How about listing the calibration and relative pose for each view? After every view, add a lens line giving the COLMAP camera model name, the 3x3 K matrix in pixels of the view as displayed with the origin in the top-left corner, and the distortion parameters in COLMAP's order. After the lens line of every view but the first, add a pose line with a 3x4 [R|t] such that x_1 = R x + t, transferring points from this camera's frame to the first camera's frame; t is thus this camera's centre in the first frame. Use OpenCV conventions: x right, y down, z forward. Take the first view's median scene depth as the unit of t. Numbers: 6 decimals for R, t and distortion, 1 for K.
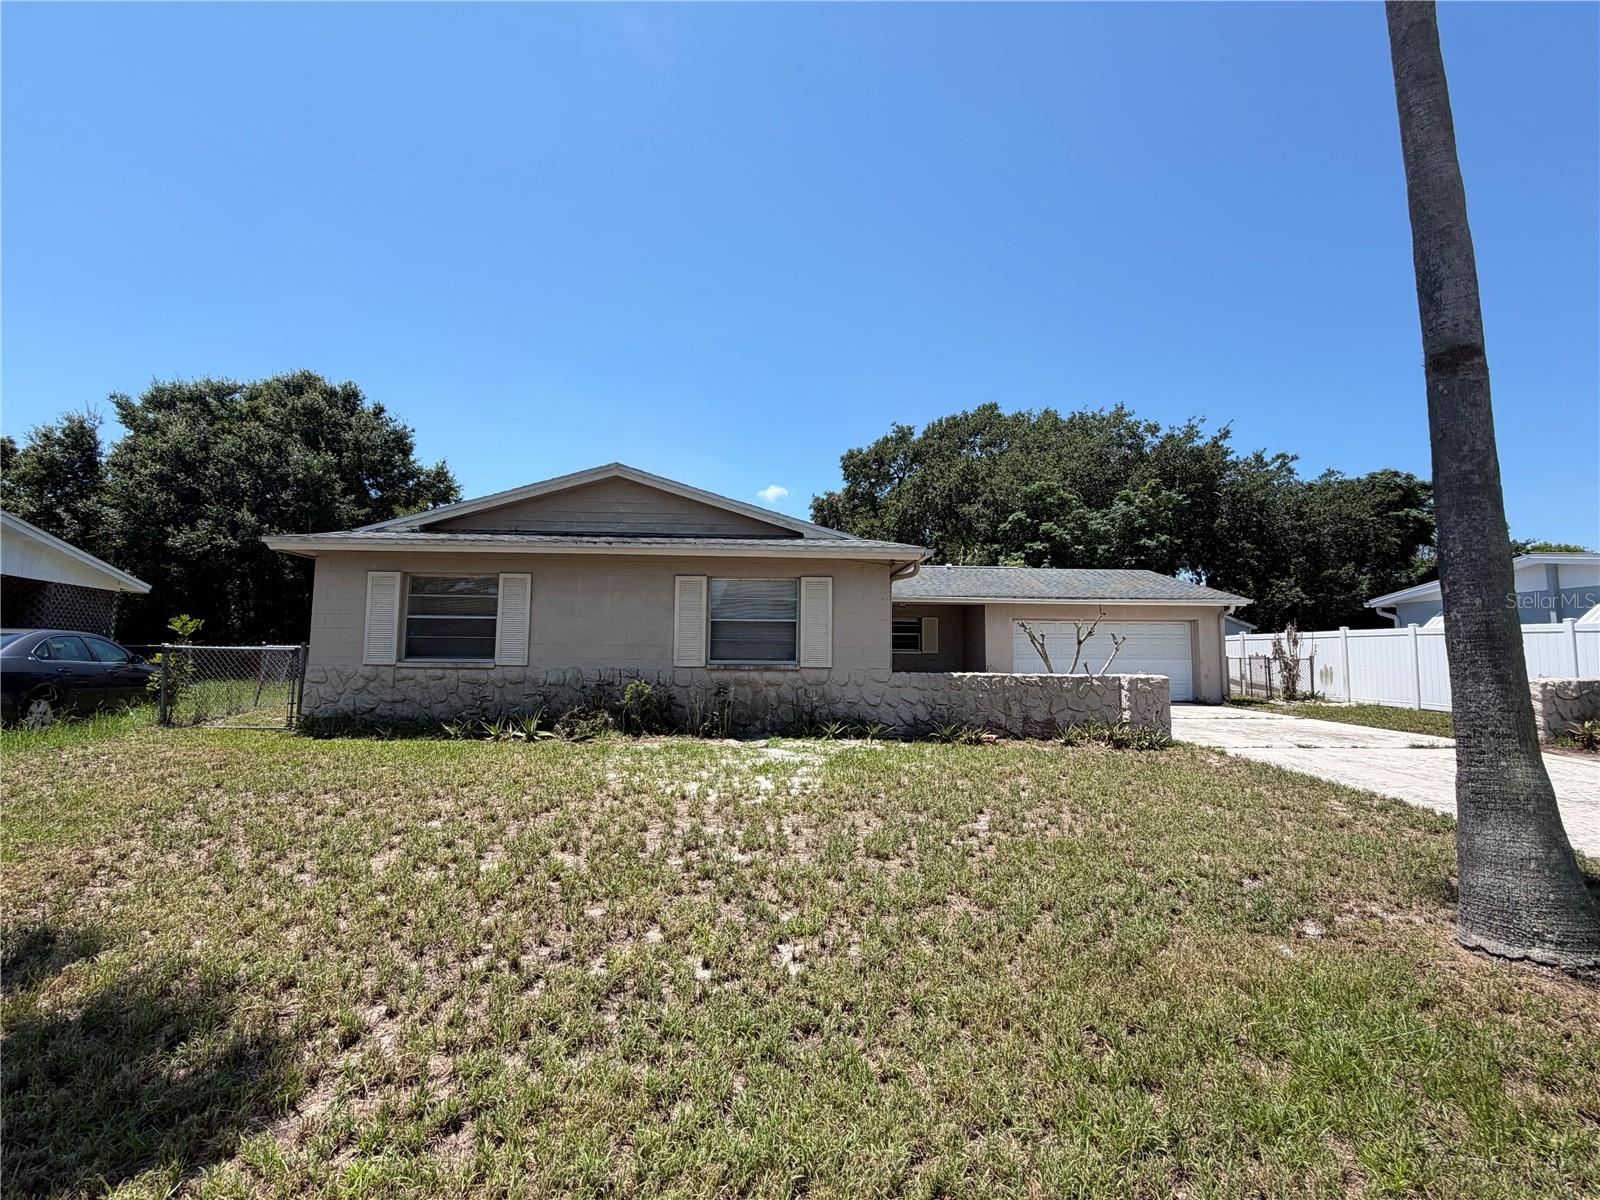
lens RADIAL K [[681.3, 0, 801.6], [0, 681.3, 608.4], [0, 0, 1]] dist [0.000165, -0.000727]
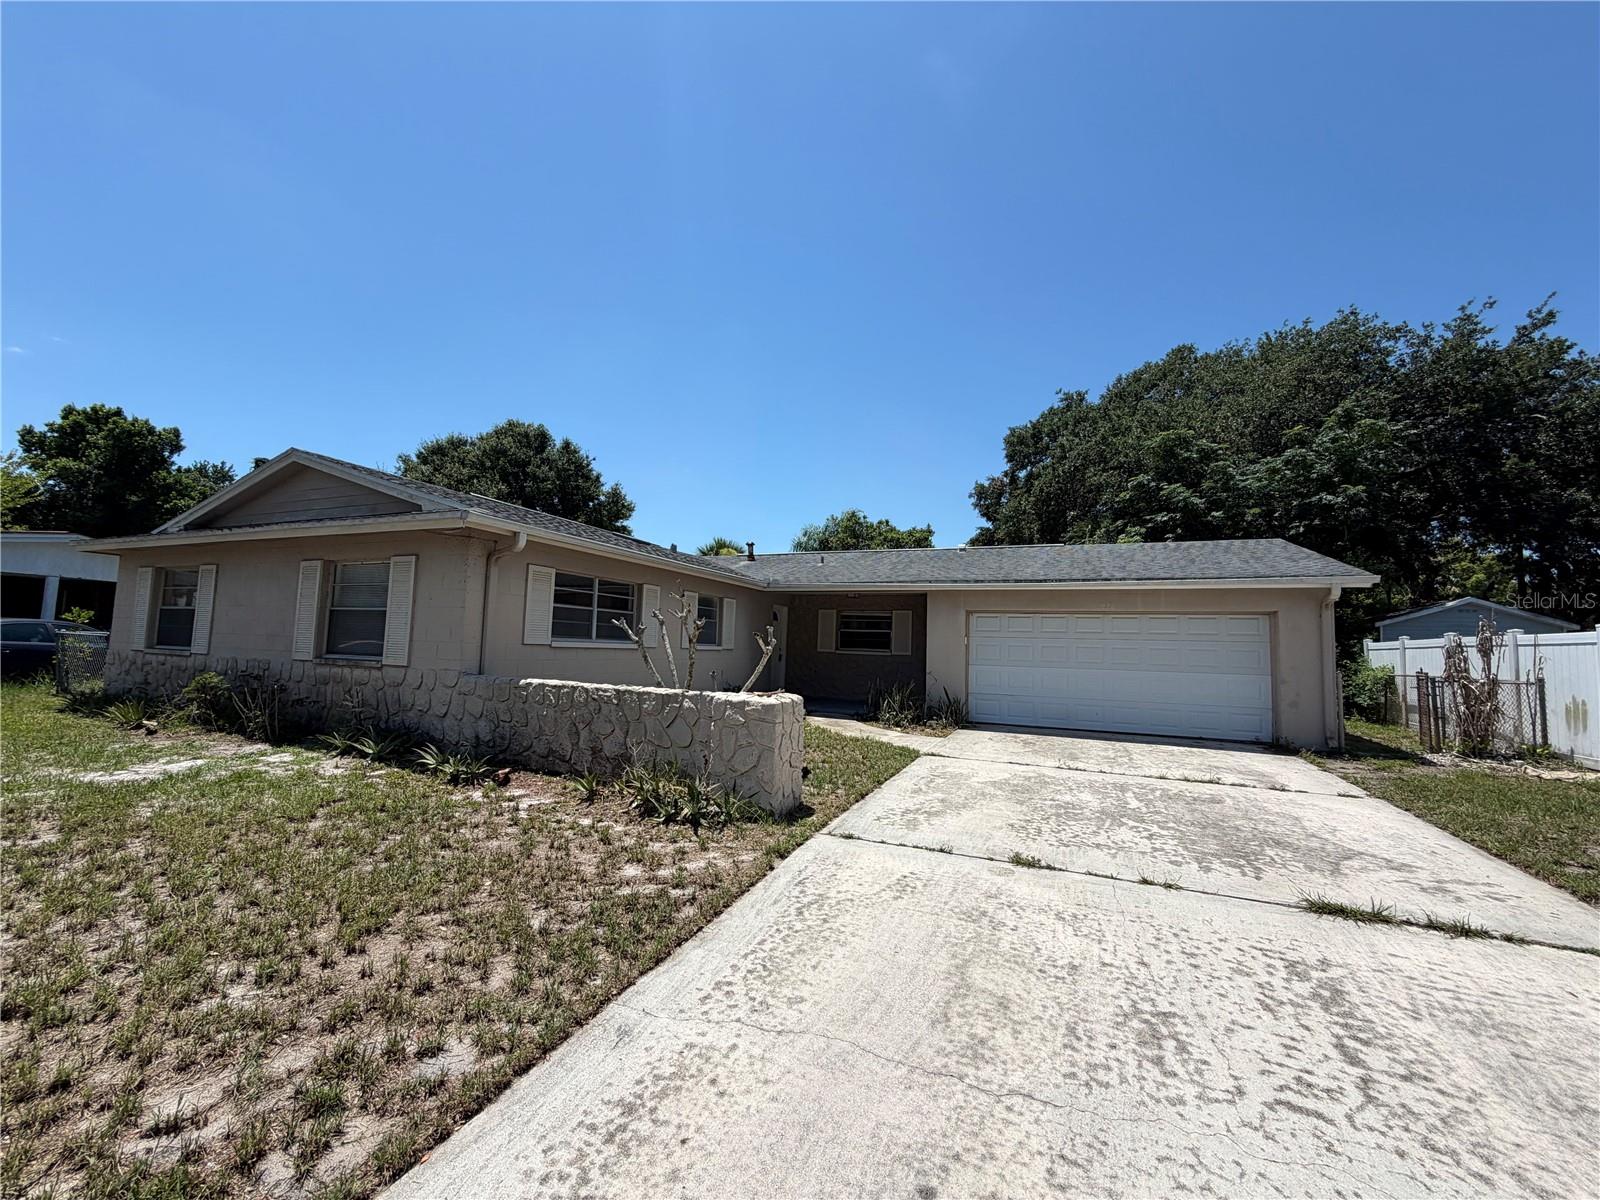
lens RADIAL K [[639.5, 0, 799.6], [0, 639.5, 598.8], [0, 0, 1]] dist [0.002147, -0.000331]
pose [[0.896692, -0.013411, -0.442452, 0.708055], [0.006477, 0.999831, -0.017181, 0.019587], [0.442608, 0.012540, 0.896627, 0.456858]]
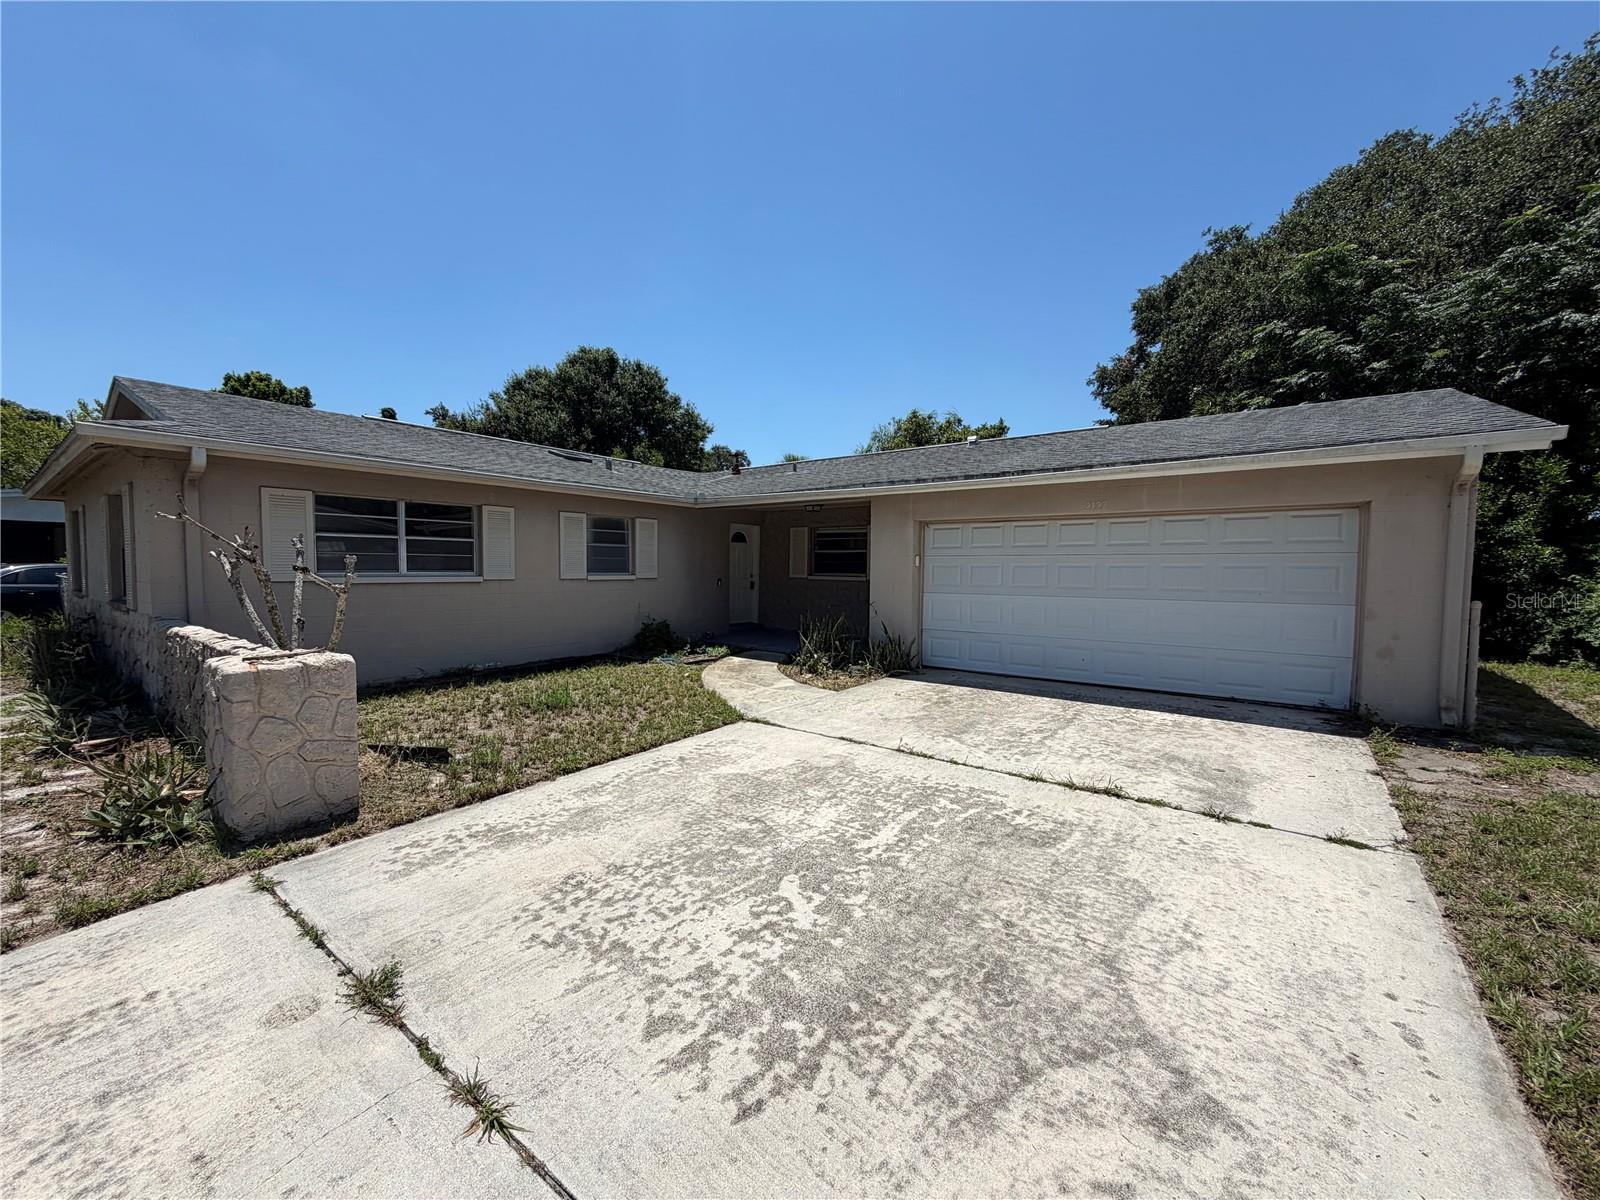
lens RADIAL K [[639.5, 0, 796.6], [0, 639.5, 601.4], [0, 0, 1]] dist [0.002147, -0.000331]
pose [[0.762522, 0.033511, -0.646093, 0.893824], [0.043140, 0.993801, 0.102459, 0.033748], [0.645522, -0.106000, 0.756350, 0.818995]]
